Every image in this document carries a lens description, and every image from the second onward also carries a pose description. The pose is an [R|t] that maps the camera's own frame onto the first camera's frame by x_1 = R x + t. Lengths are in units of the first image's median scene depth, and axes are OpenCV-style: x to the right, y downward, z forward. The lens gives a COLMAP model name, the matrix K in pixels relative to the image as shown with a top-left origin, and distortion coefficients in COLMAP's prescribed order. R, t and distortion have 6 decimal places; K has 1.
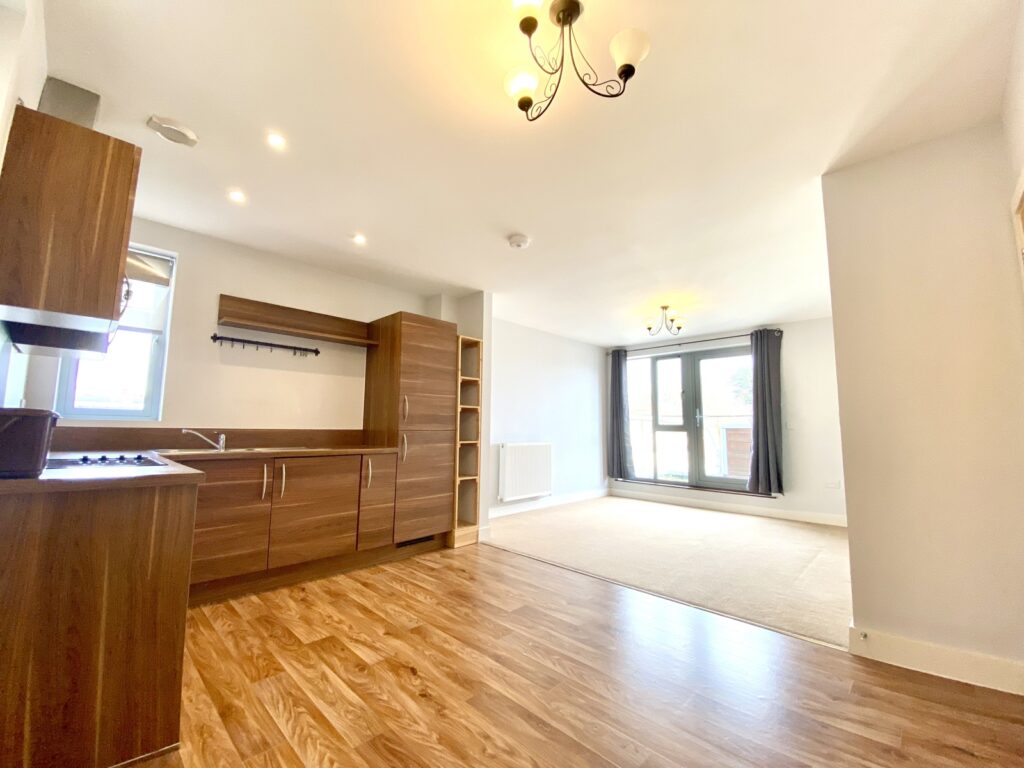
lens RADIAL K [[417.5, 0, 518.9], [0, 417.5, 376.5], [0, 0, 1]] dist [0.003565, -0.003332]
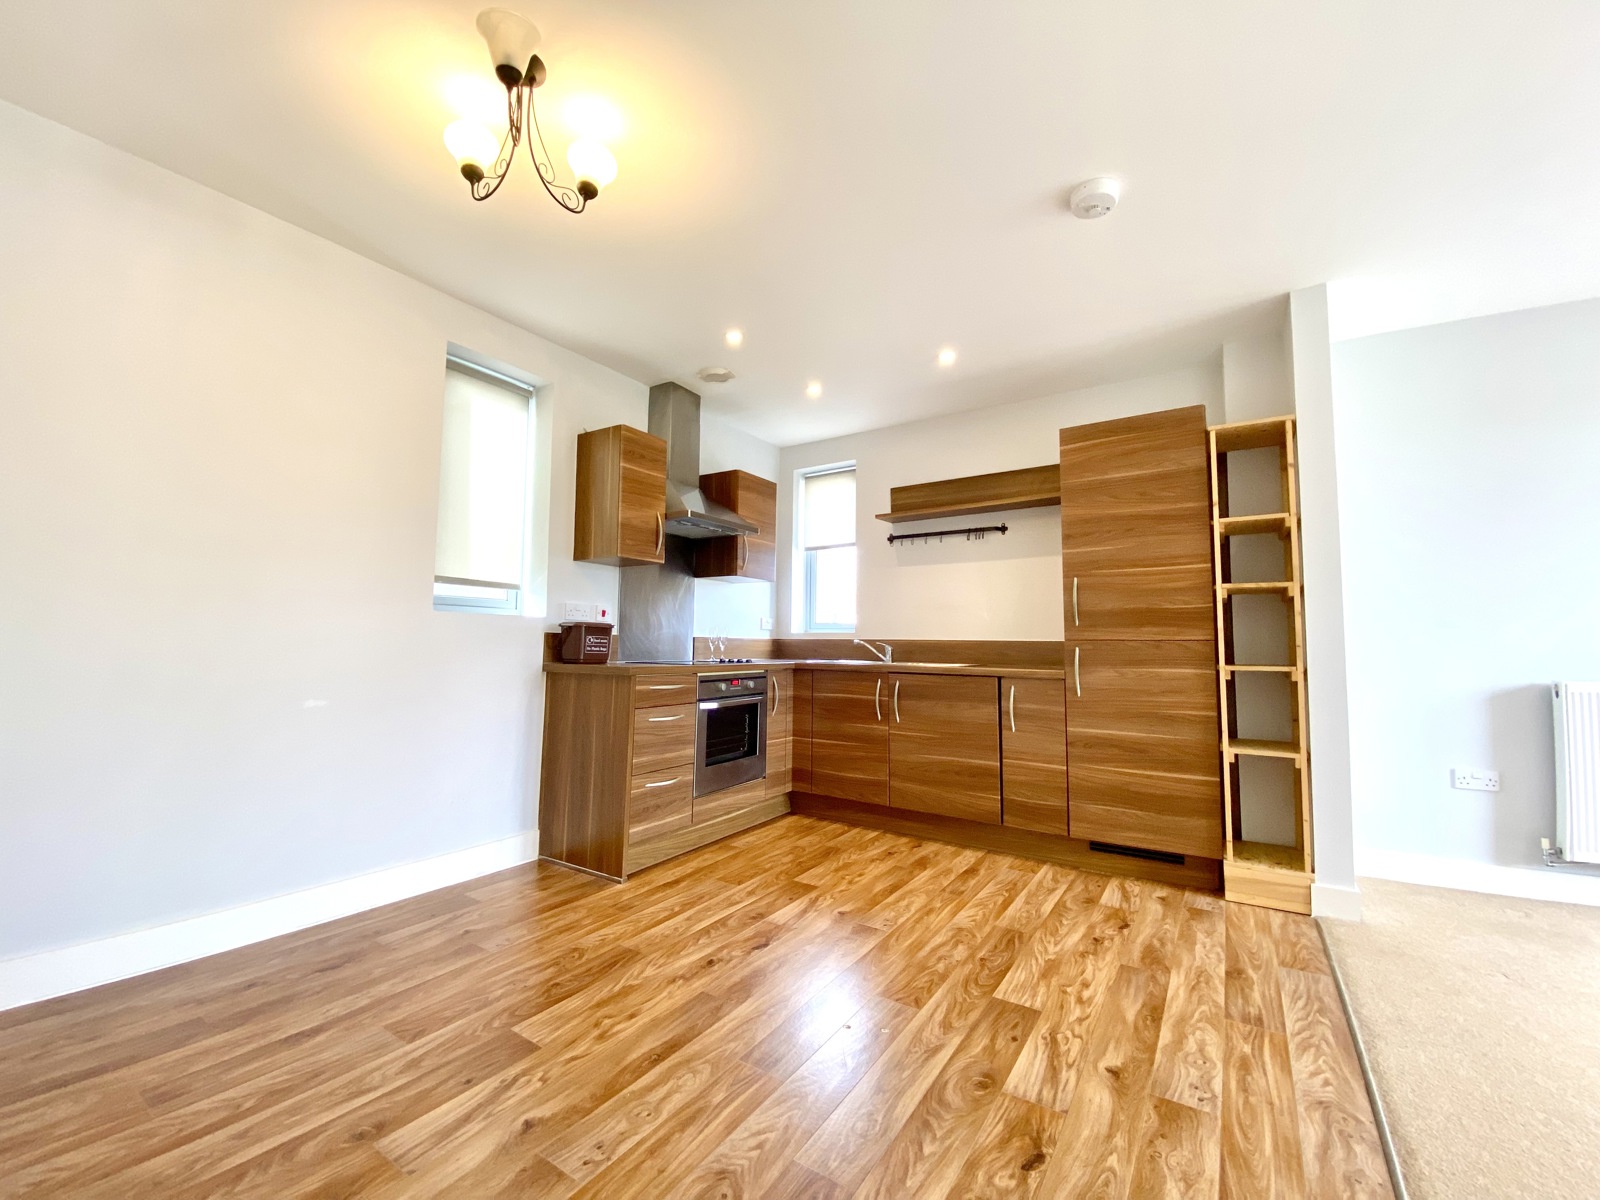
lens RADIAL K [[652.3, 0, 798.4], [0, 652.3, 588.9], [0, 0, 1]] dist [0.003565, -0.003332]
pose [[0.185177, -0.093313, -0.978265, 0.527454], [0.111828, 0.991016, -0.073361, 0.086270], [0.976322, -0.095813, 0.193949, 0.487391]]
